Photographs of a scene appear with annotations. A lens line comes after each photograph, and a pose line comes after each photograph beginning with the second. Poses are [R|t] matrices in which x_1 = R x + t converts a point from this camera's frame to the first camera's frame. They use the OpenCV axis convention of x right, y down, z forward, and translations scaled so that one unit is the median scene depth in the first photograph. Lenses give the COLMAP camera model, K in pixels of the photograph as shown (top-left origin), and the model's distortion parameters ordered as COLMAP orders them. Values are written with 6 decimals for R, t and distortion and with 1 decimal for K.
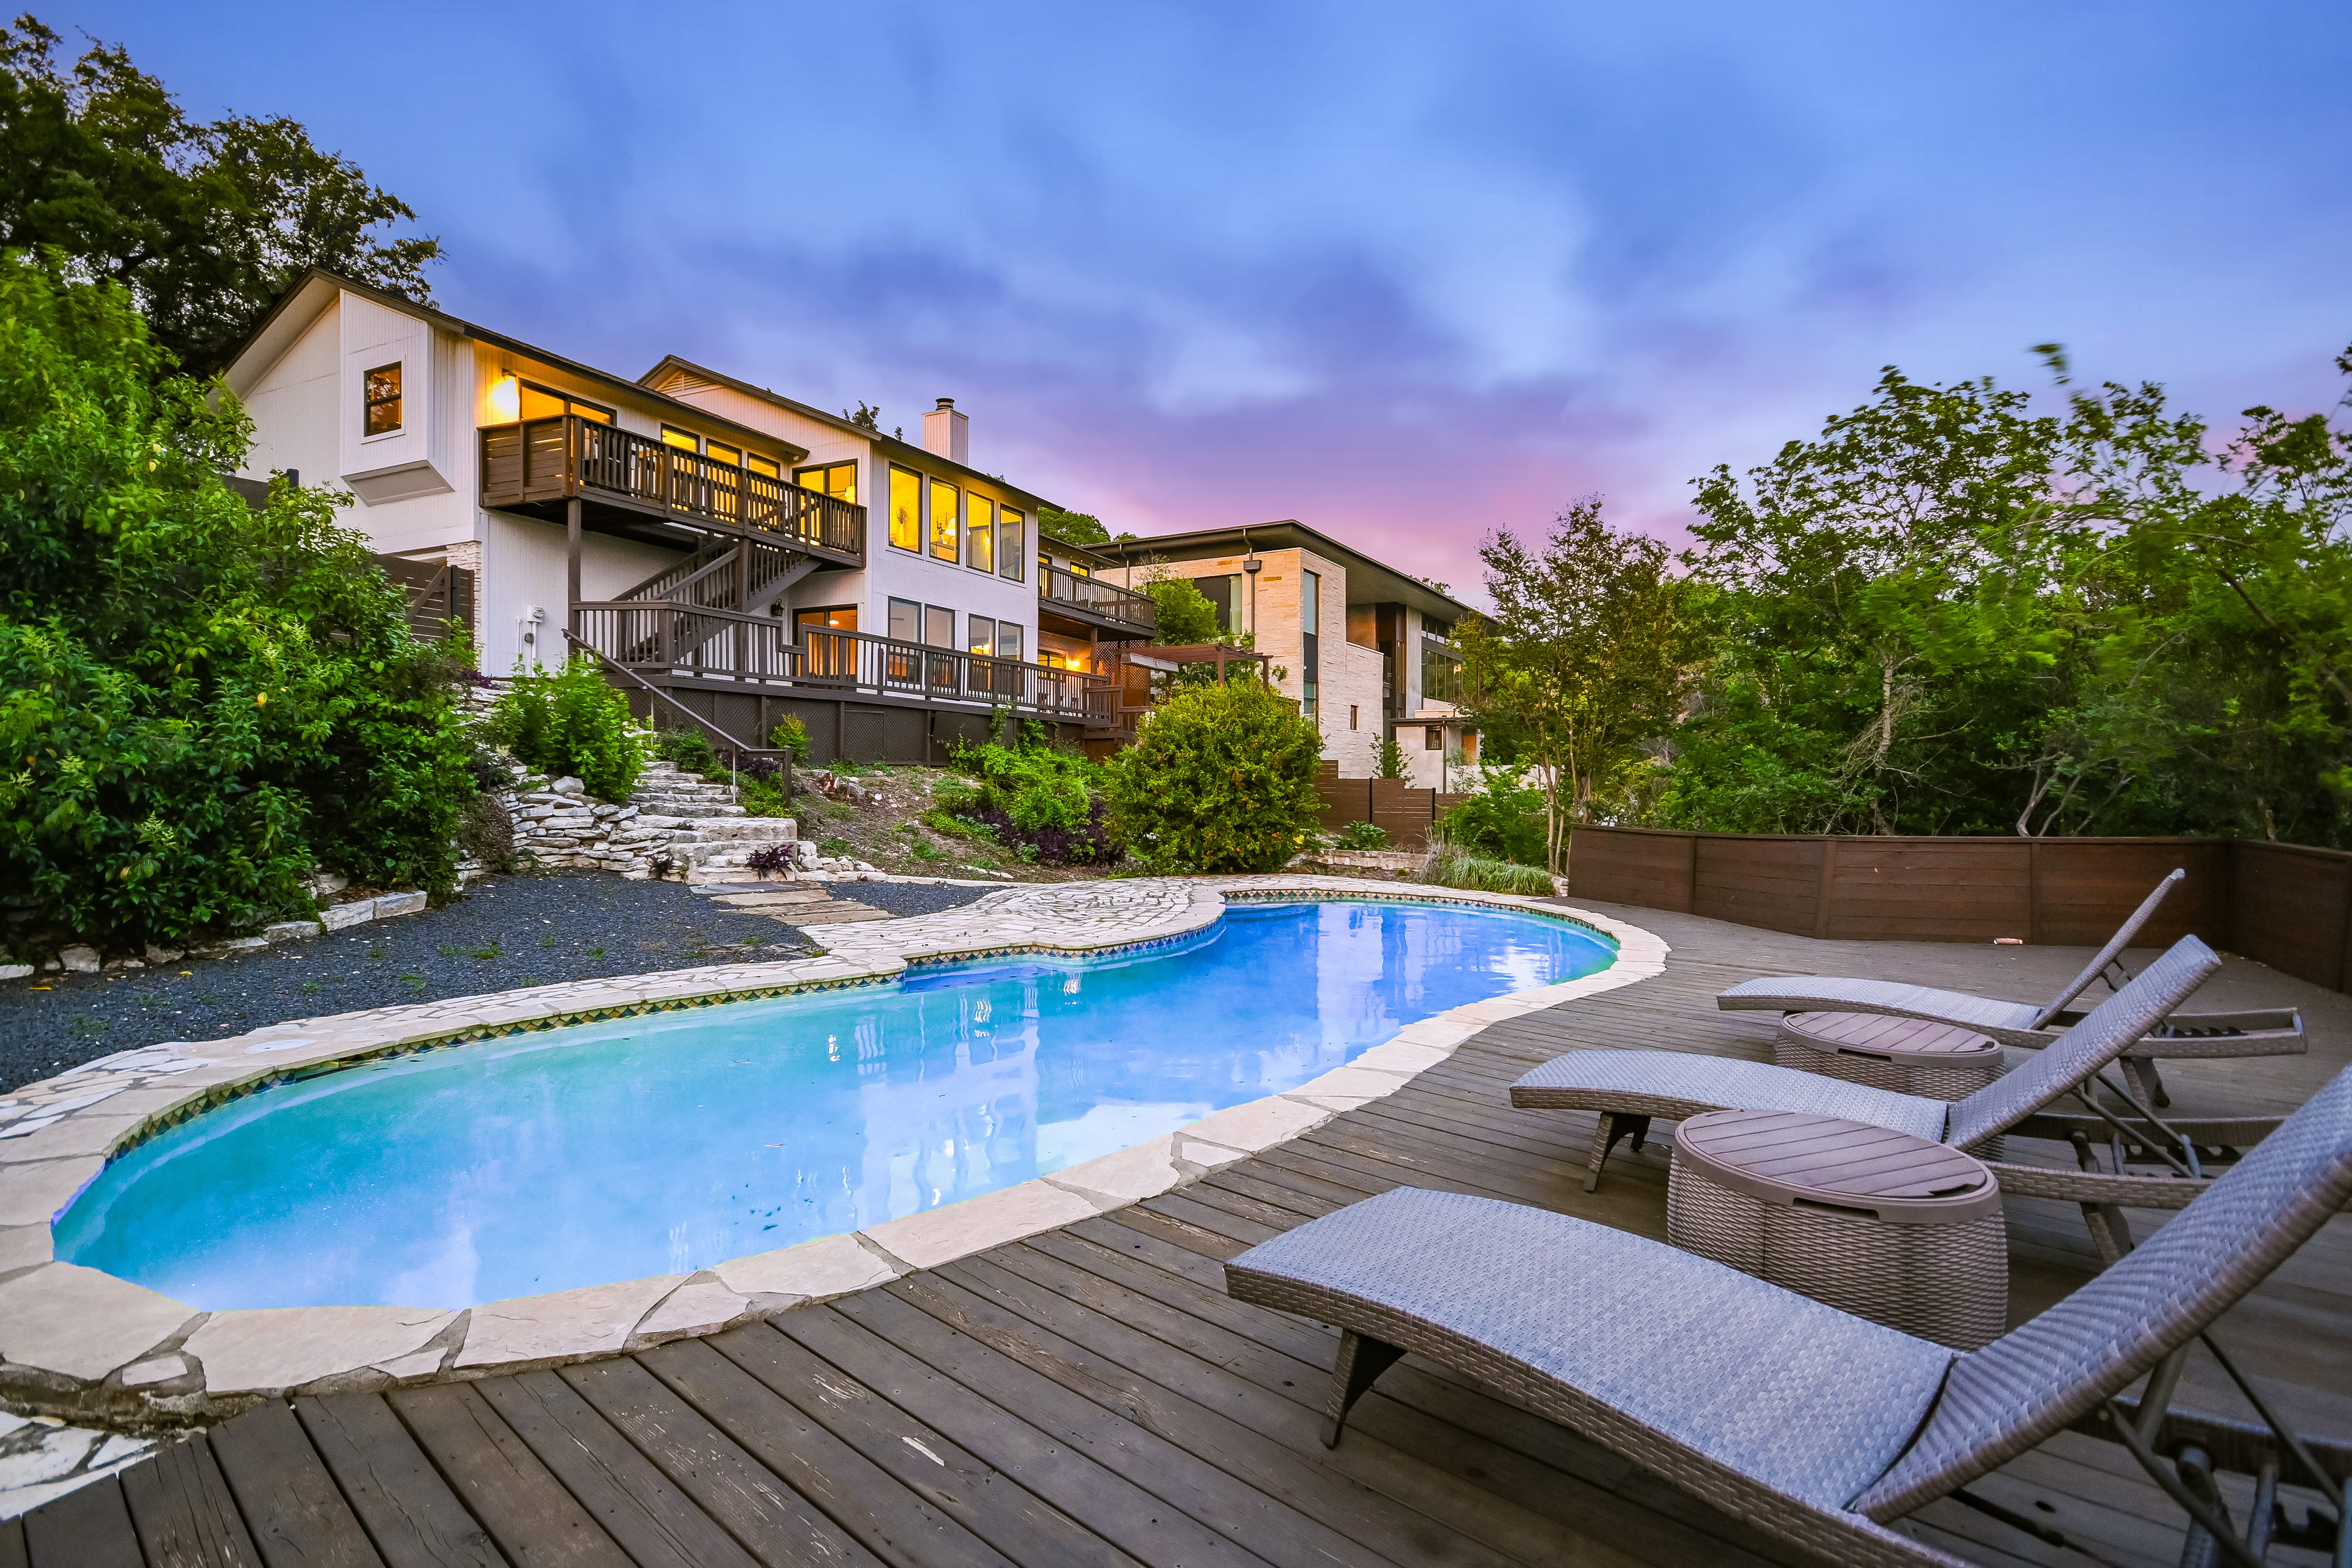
lens RADIAL K [[1173.3, 0, 1183.9], [0, 1173.3, 763.8], [0, 0, 1]] dist [0.003163, 0.000921]
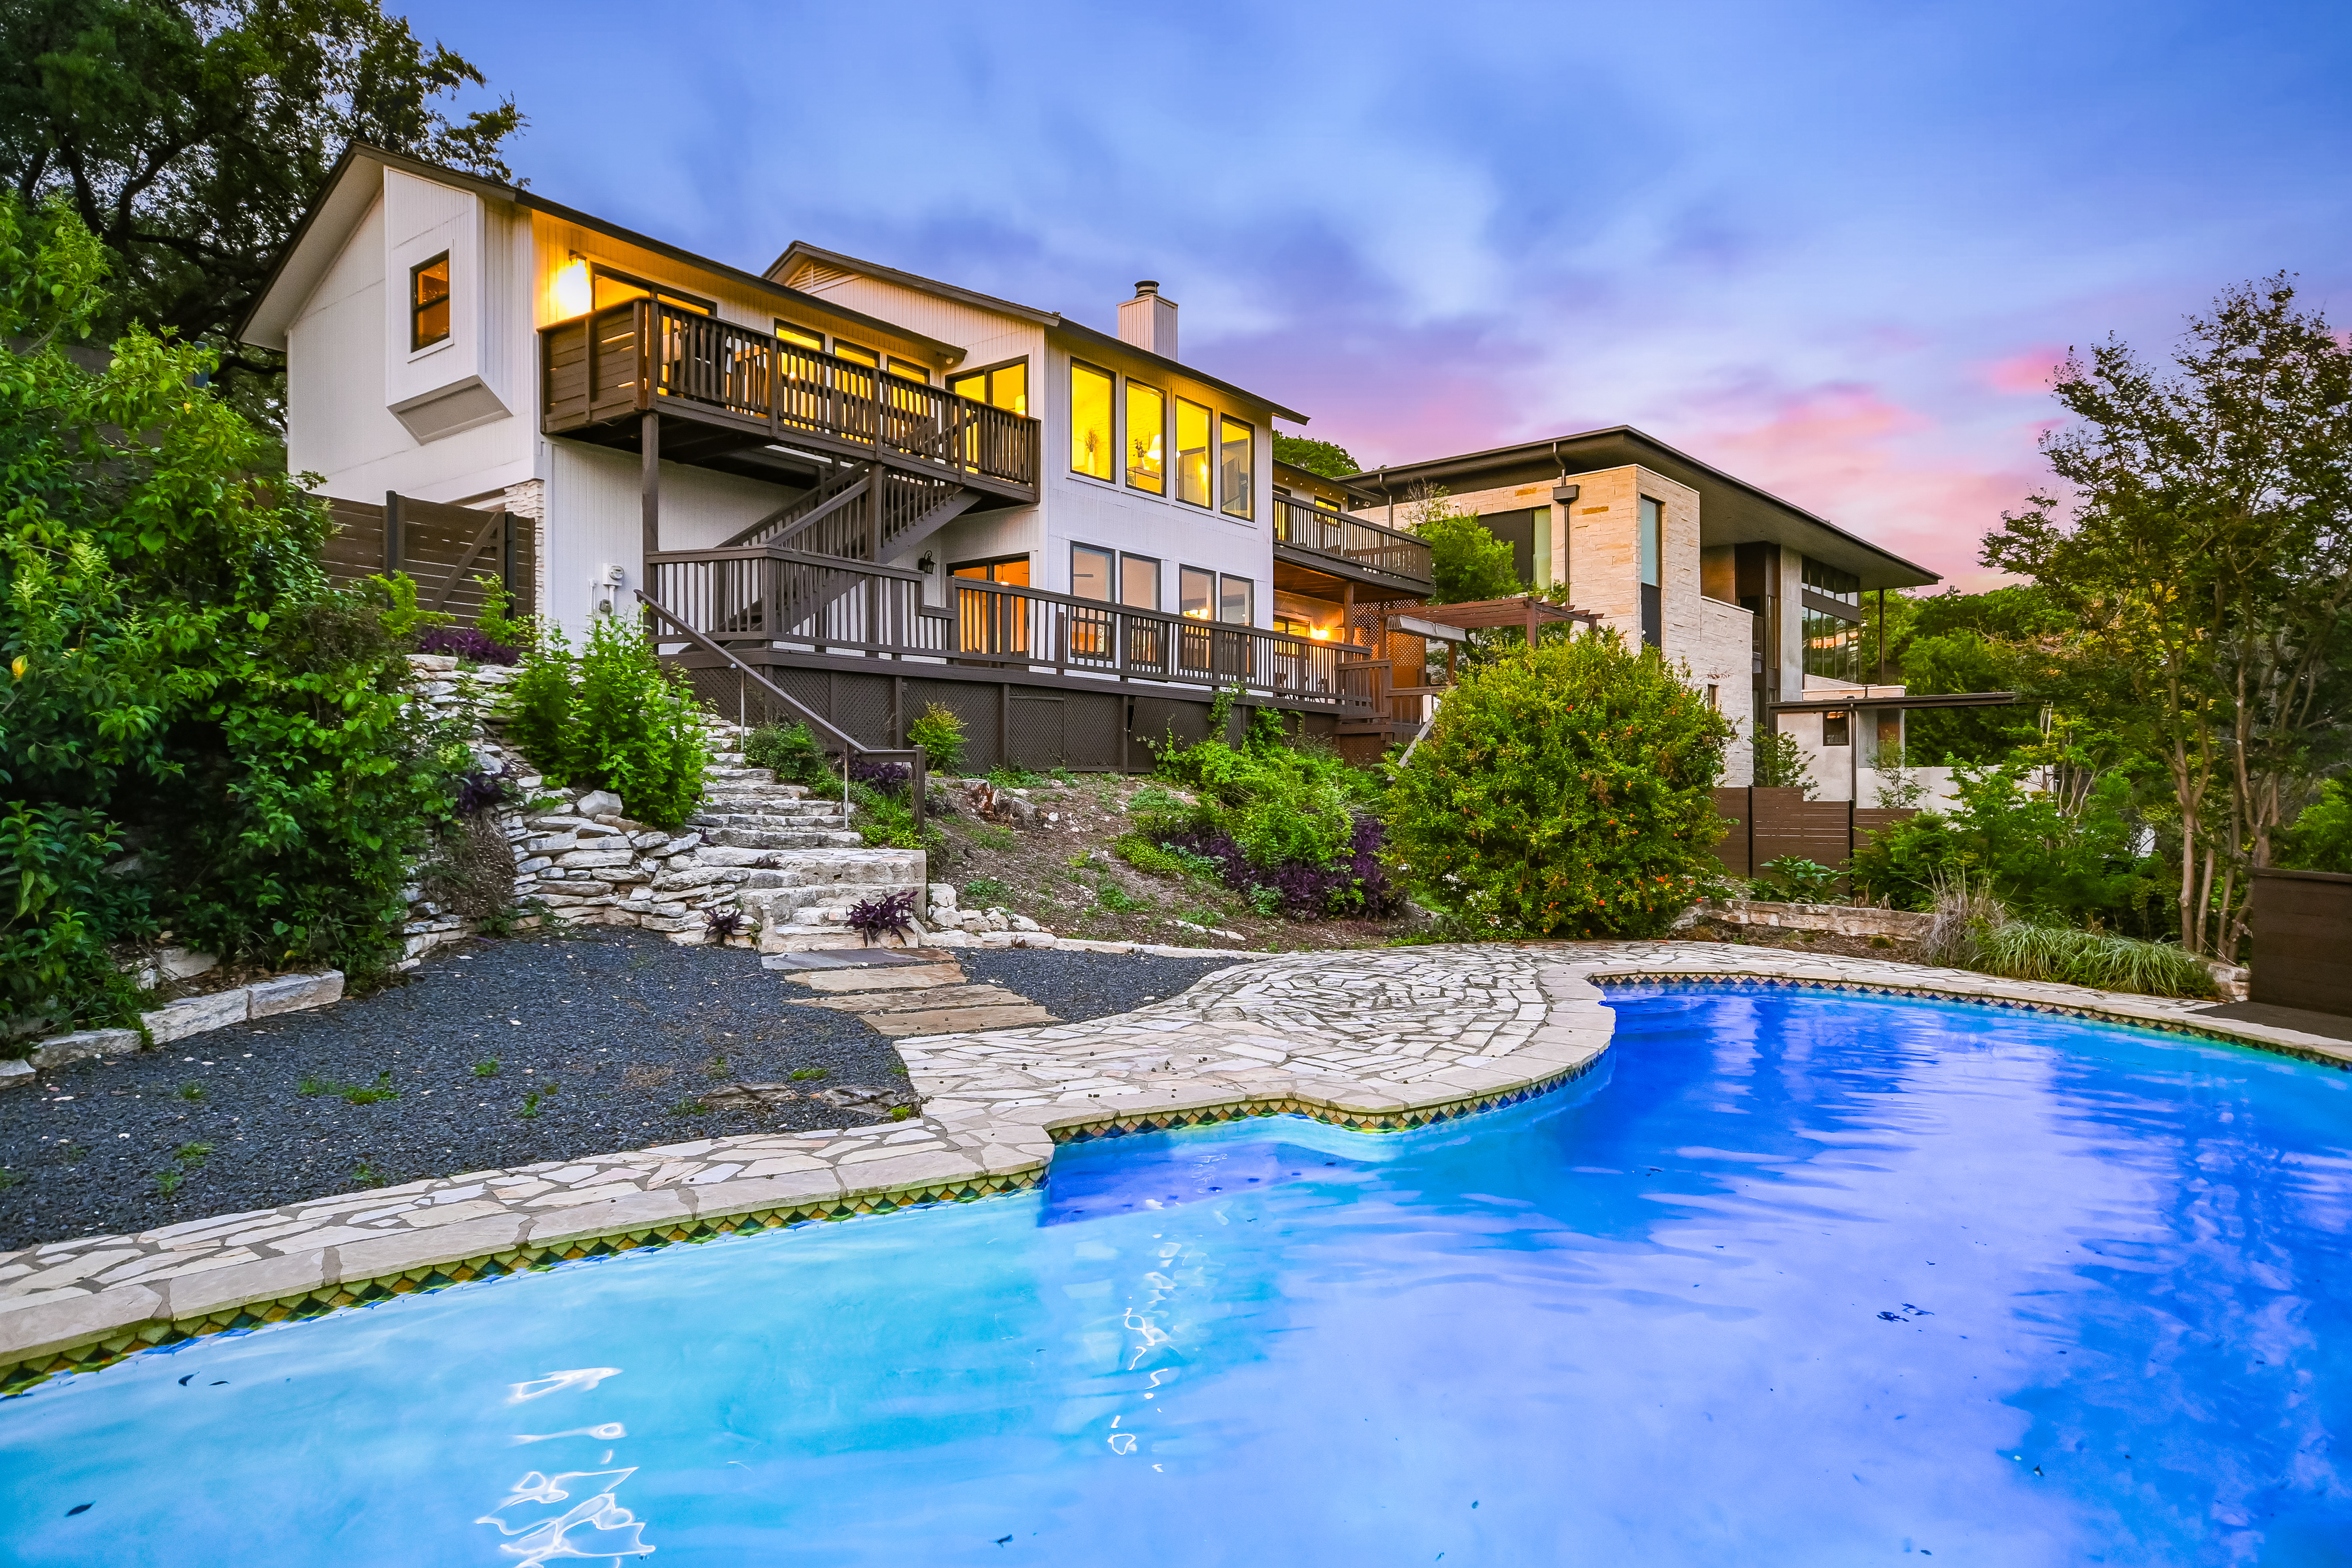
lens RADIAL K [[1535.2, 0, 1176.0], [0, 1535.2, 784.0], [0, 0, 1]] dist [0.000828, 0.000411]
pose [[0.982745, -0.005575, -0.184883, -0.021024], [0.007325, 0.999935, 0.008783, 0.000910], [0.184822, -0.009986, 0.982721, 0.129753]]
